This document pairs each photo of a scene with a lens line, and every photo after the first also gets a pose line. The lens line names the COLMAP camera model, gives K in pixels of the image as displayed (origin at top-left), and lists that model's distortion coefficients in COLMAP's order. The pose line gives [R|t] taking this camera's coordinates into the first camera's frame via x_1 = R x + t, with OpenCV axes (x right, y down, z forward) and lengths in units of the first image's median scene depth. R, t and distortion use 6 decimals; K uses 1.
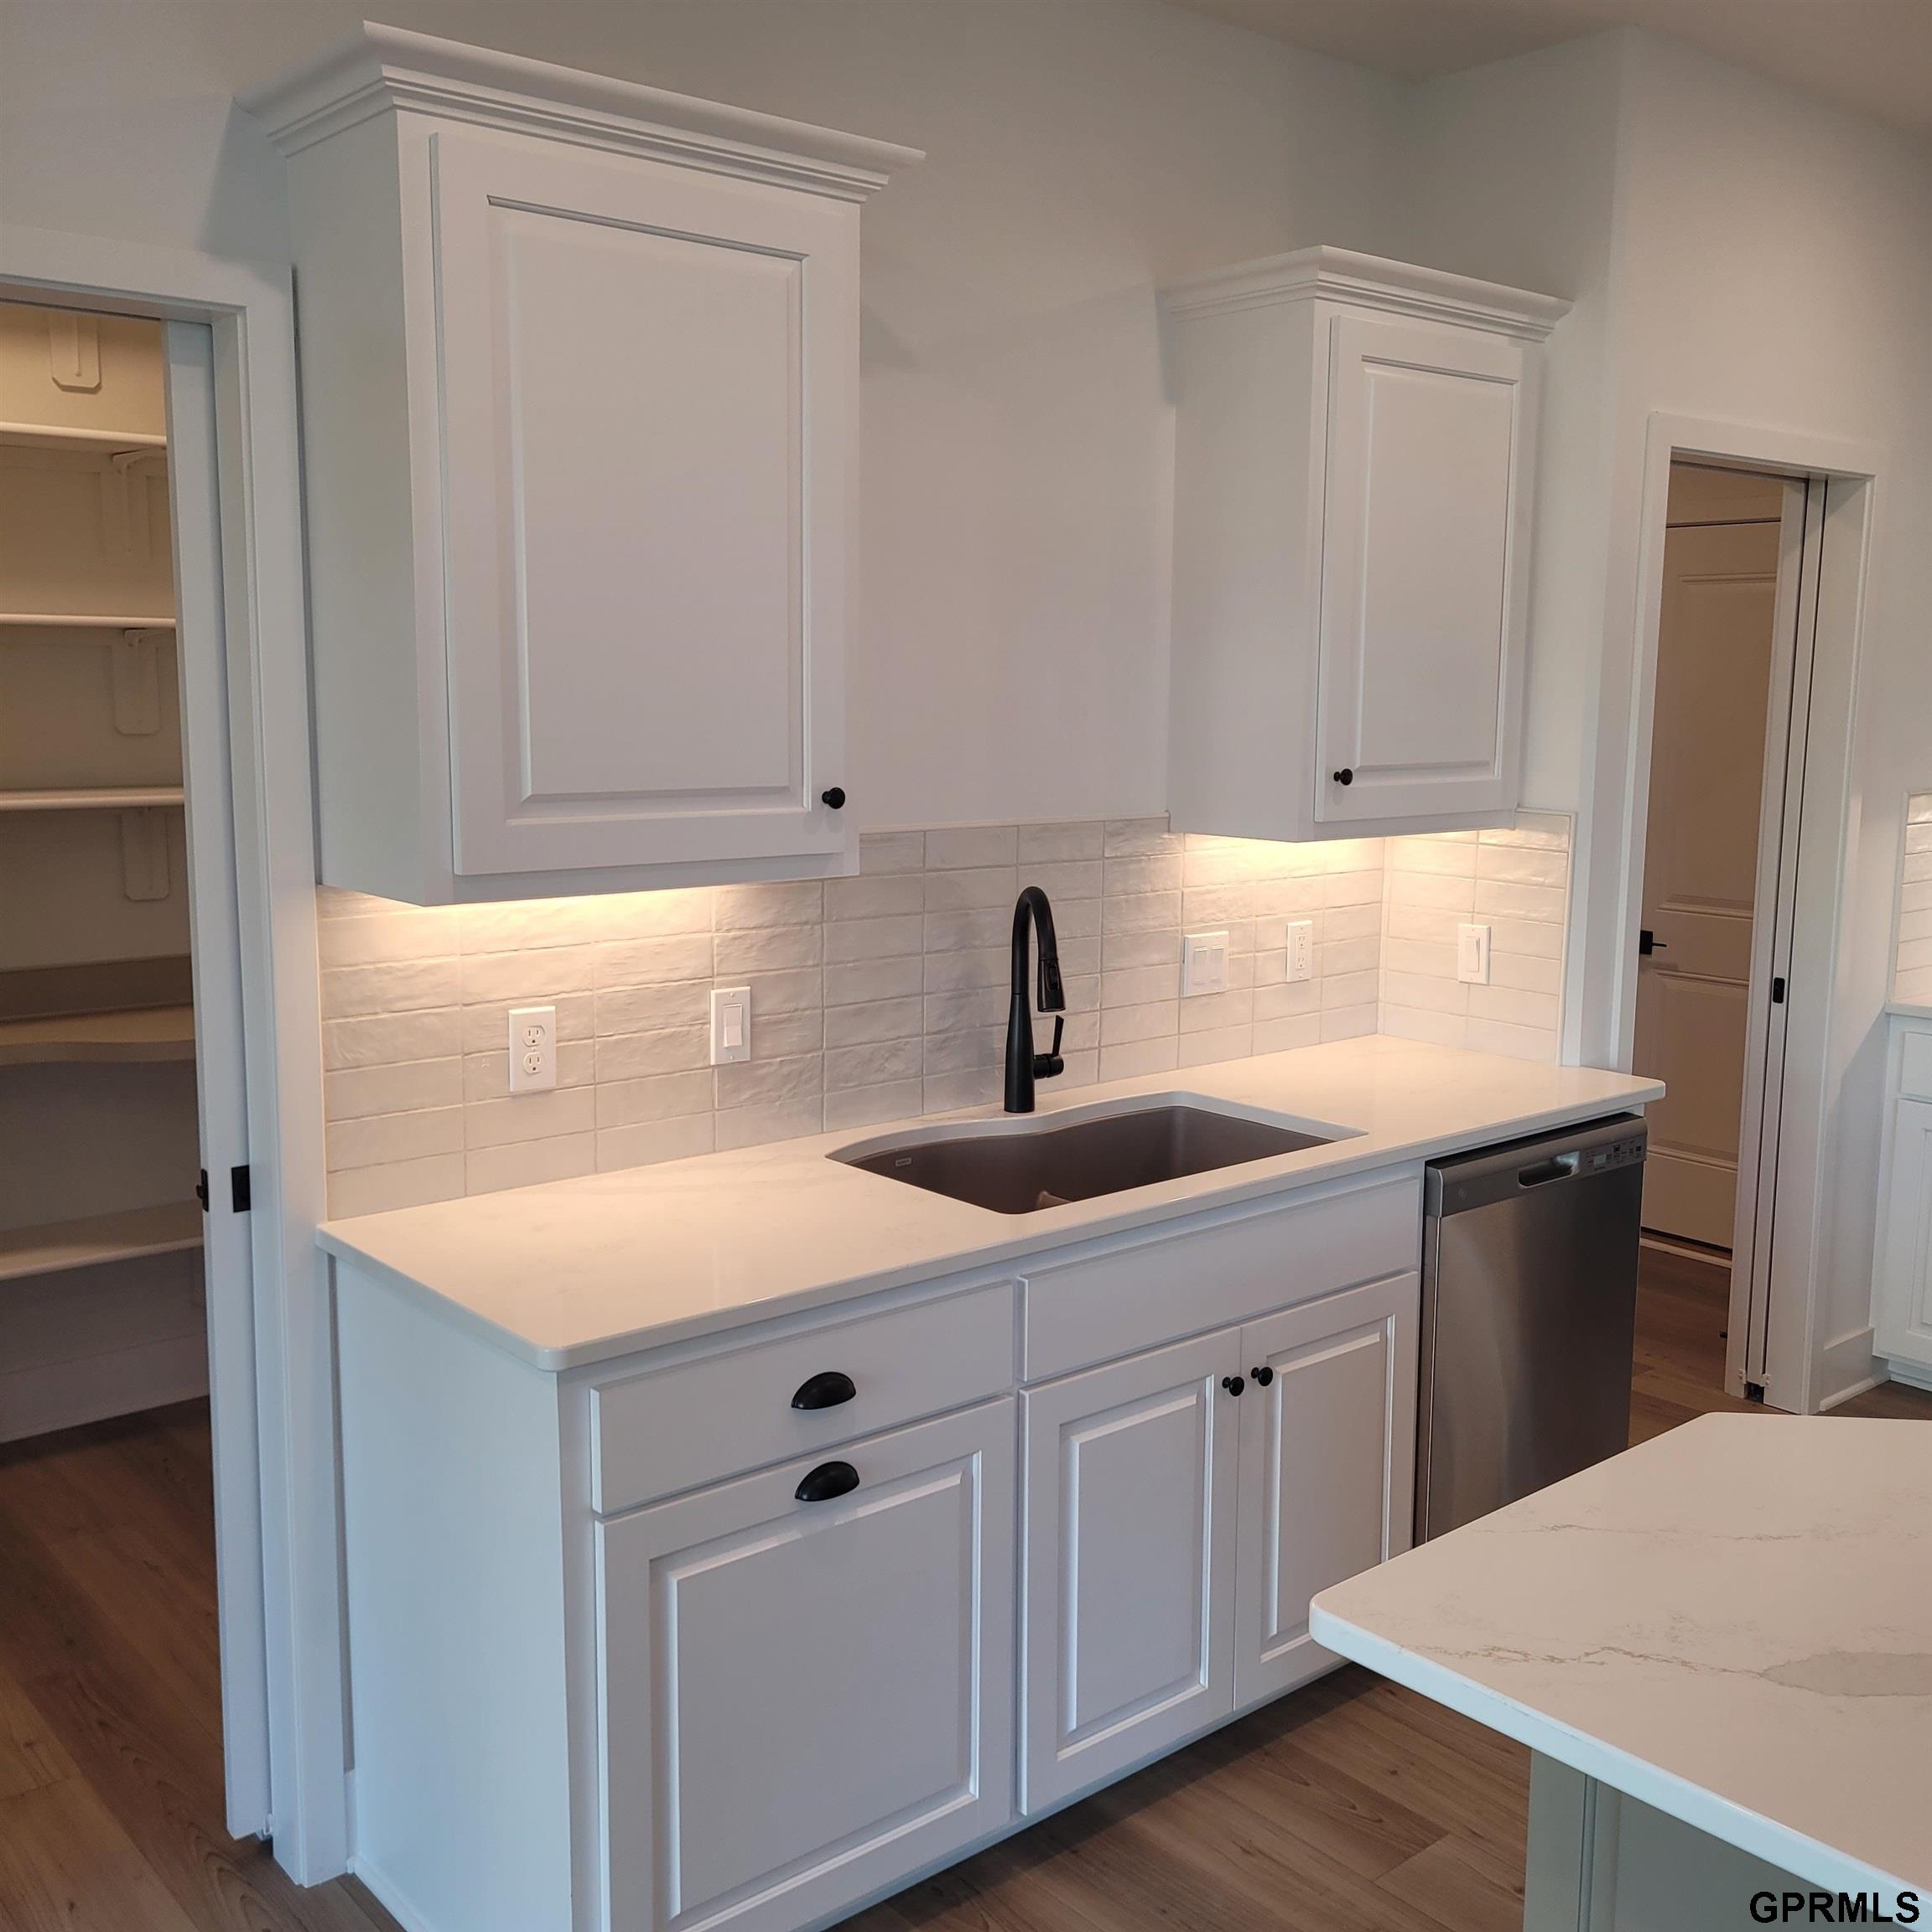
lens RADIAL K [[1968.3, 0, 956.3], [0, 1968.3, 979.4], [0, 0, 1]] dist [0.034413, 0.000000]
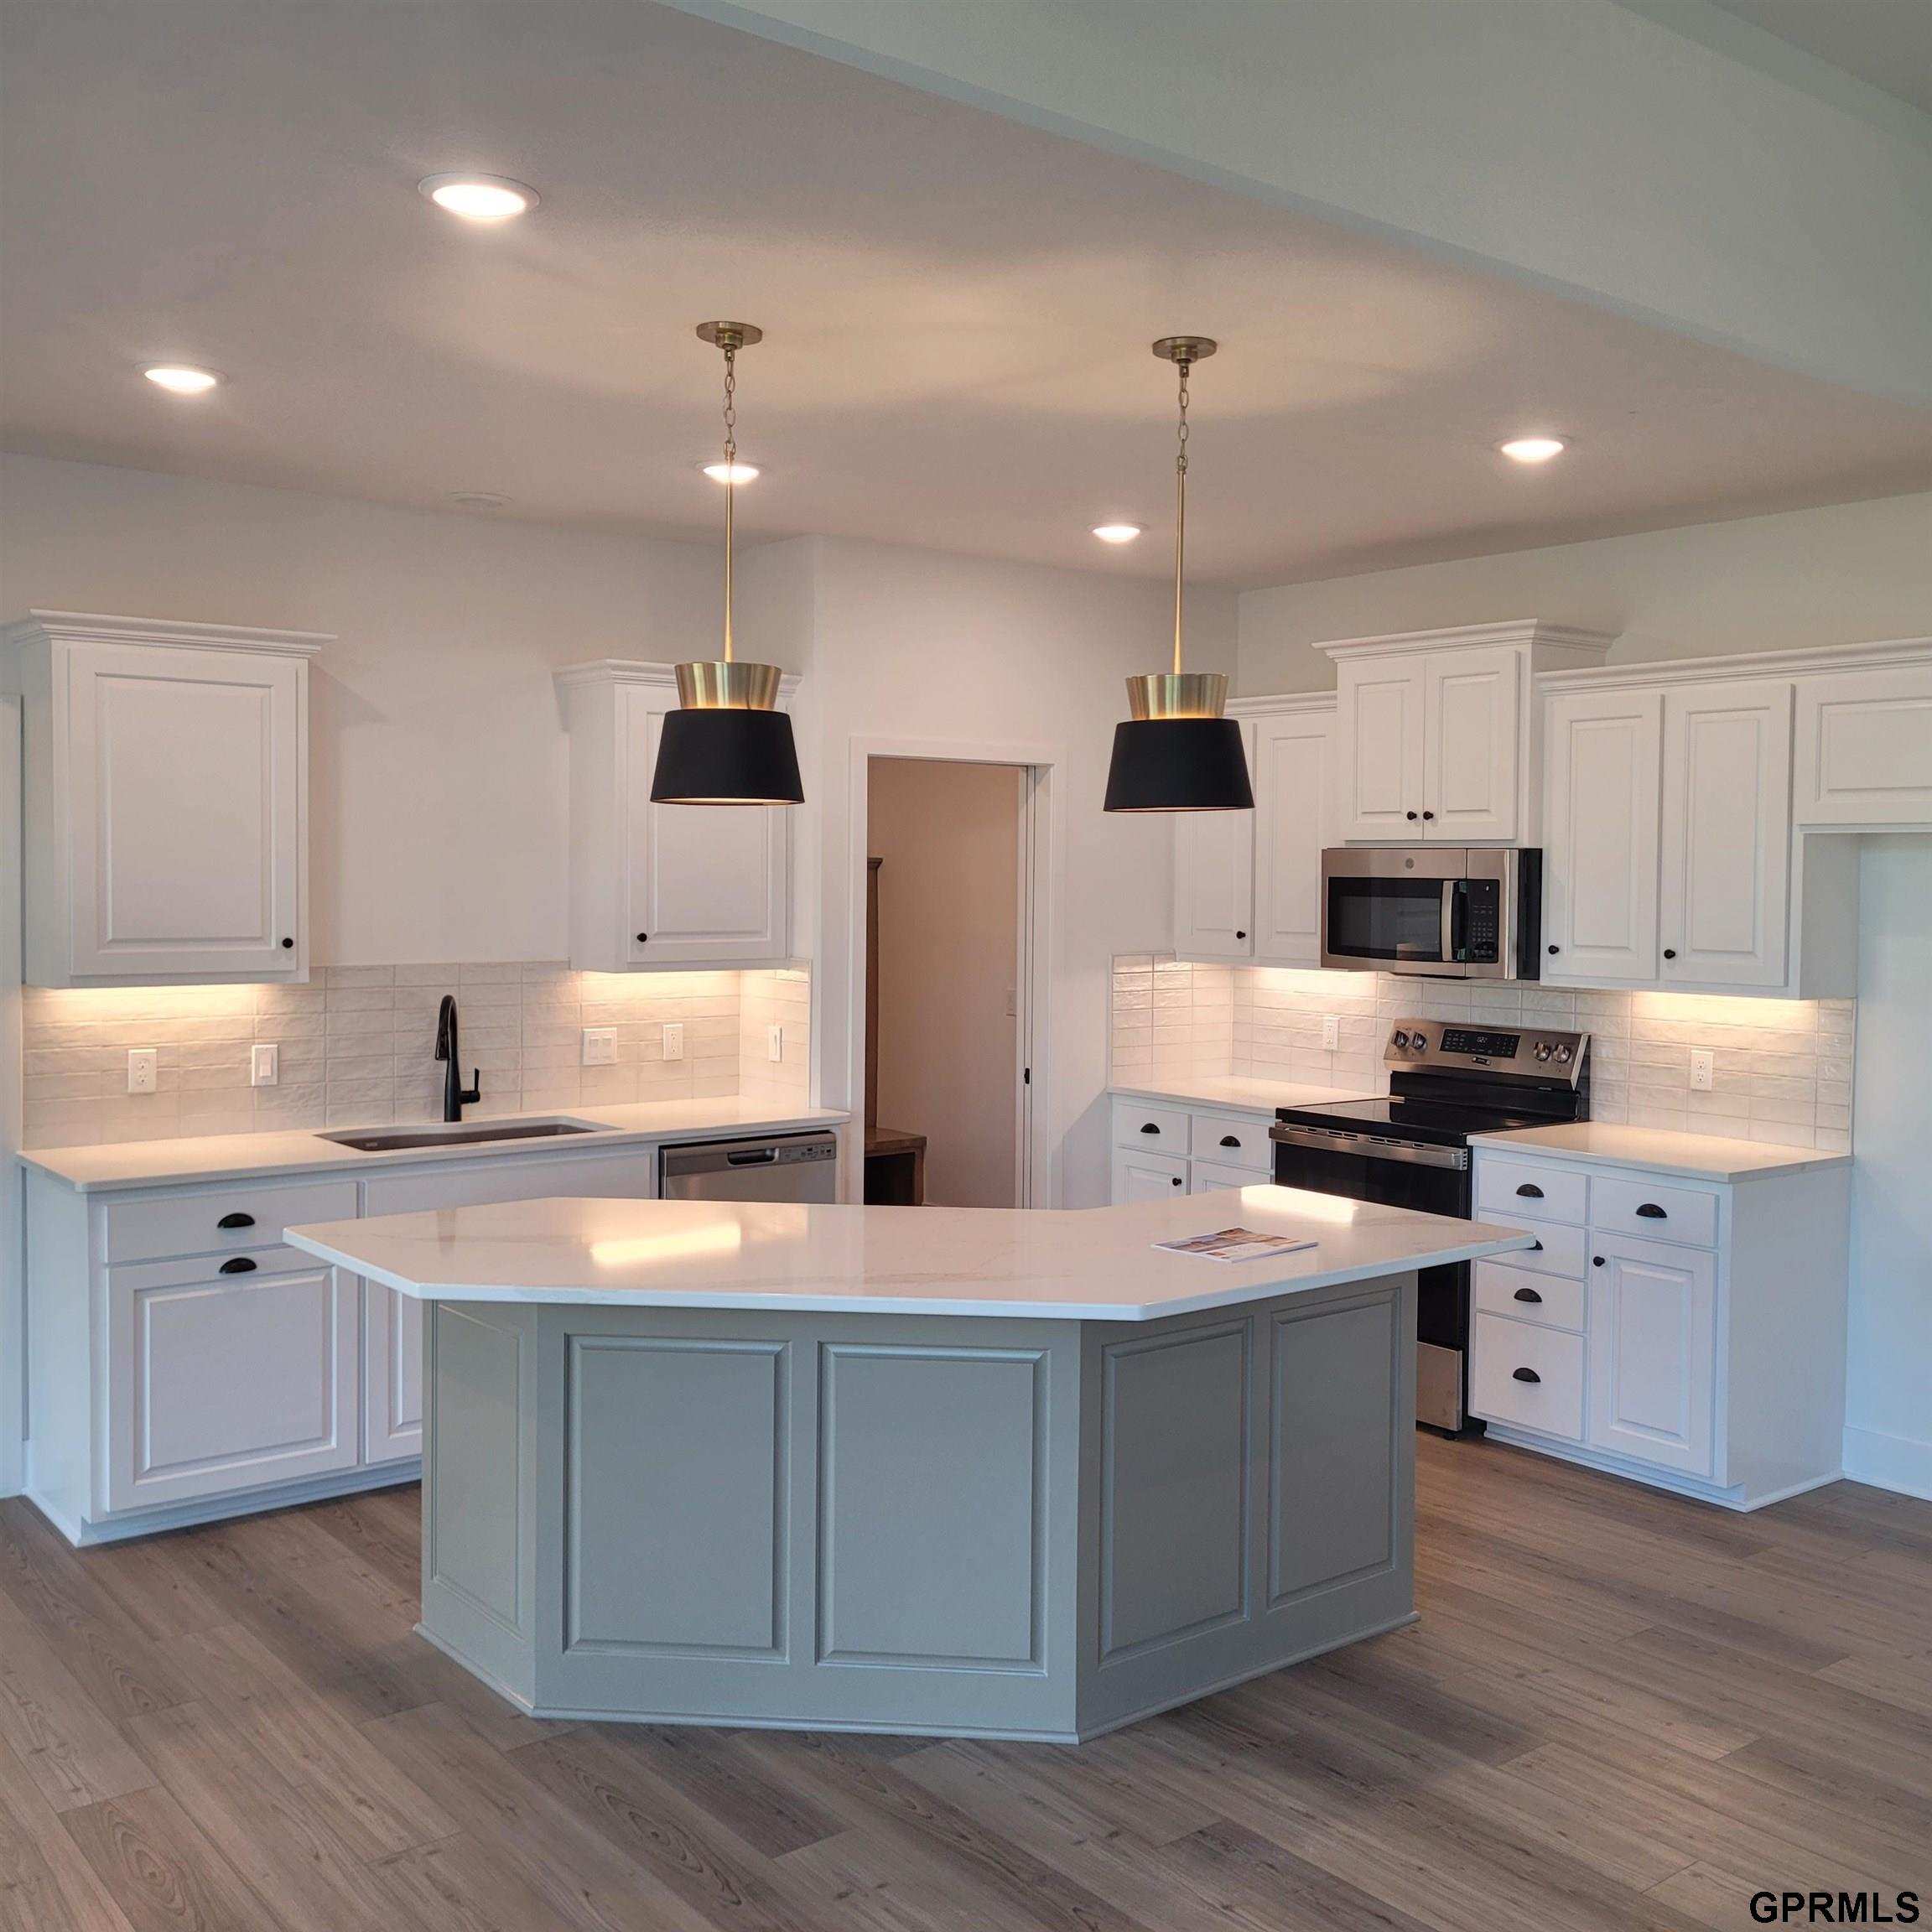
lens RADIAL K [[1968.3, 0, 979.1], [0, 1968.3, 951.8], [0, 0, 1]] dist [0.034413, 0.000000]
pose [[0.999539, 0.000926, -0.030351, 0.615613], [-0.004342, 0.993624, -0.112658, 0.123622], [0.030053, 0.112738, 0.993170, -0.860691]]
